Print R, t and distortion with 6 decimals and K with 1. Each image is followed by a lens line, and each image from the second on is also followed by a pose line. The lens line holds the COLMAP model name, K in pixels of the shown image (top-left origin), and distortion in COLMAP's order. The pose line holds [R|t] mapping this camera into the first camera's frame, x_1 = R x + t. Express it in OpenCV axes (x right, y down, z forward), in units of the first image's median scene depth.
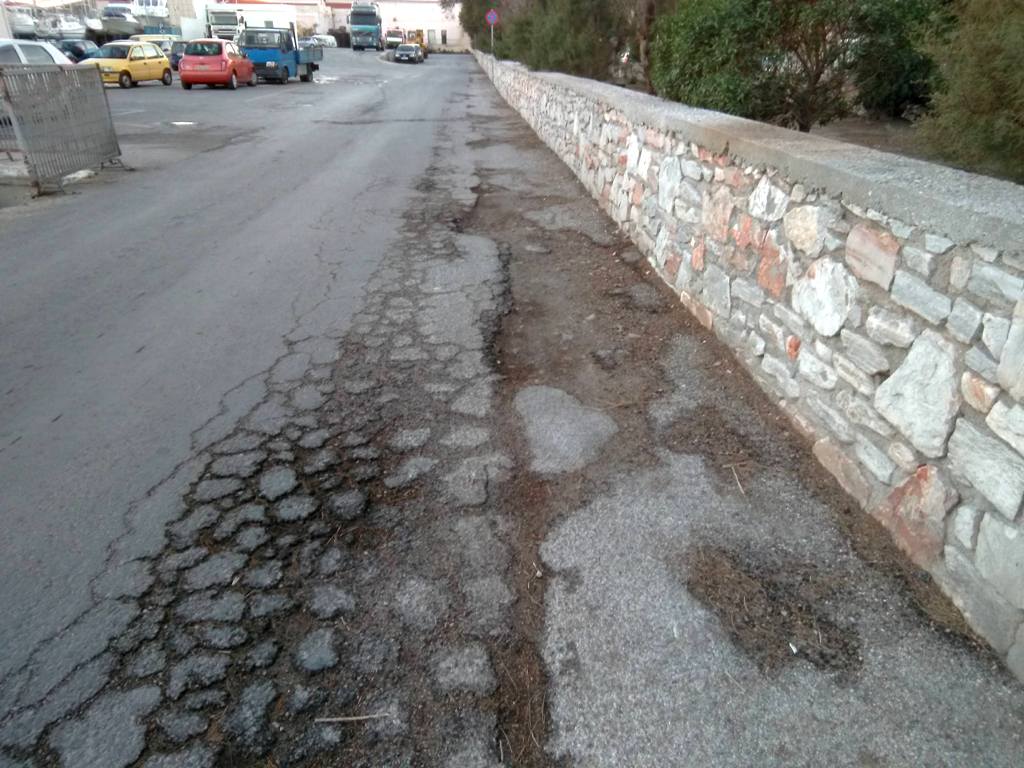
lens RADIAL K [[740.8, 0, 512.0], [0, 740.8, 384.0], [0, 0, 1]] dist [0.004284, 0.000291]
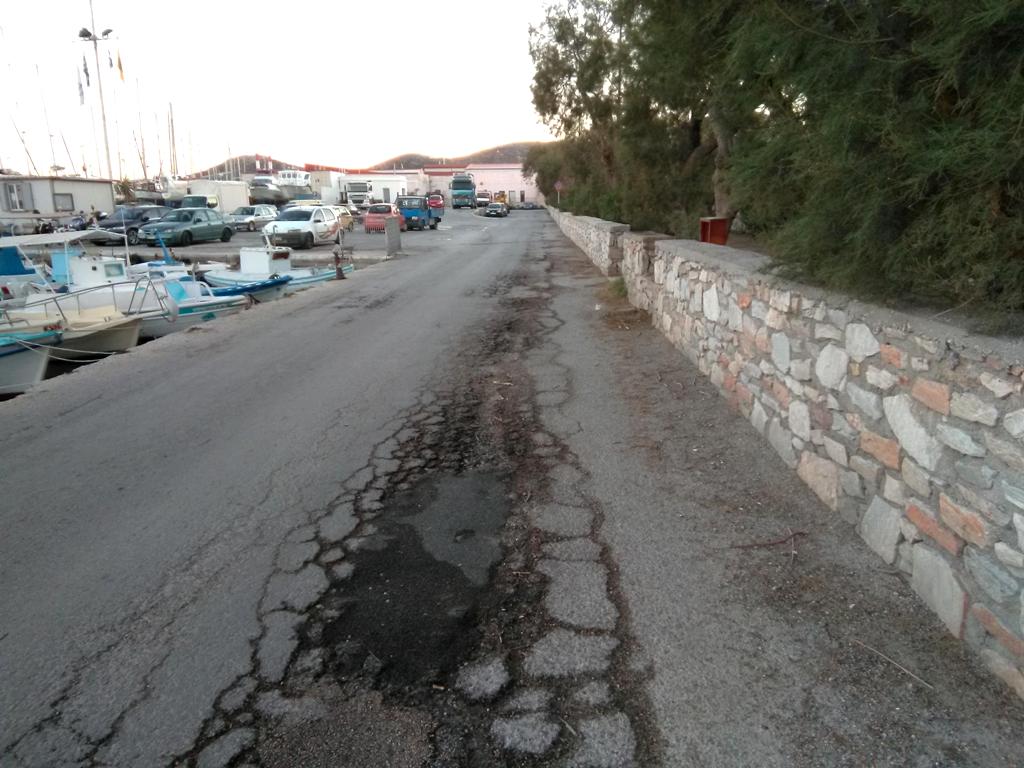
lens RADIAL K [[728.7, 0, 509.5], [0, 728.7, 364.8], [0, 0, 1]] dist [0.123914, -0.094515]
pose [[0.994888, -0.002899, -0.100938, 0.010611], [-0.018149, 0.978178, -0.206975, 0.079471], [0.099335, 0.207749, 0.973125, -0.178079]]
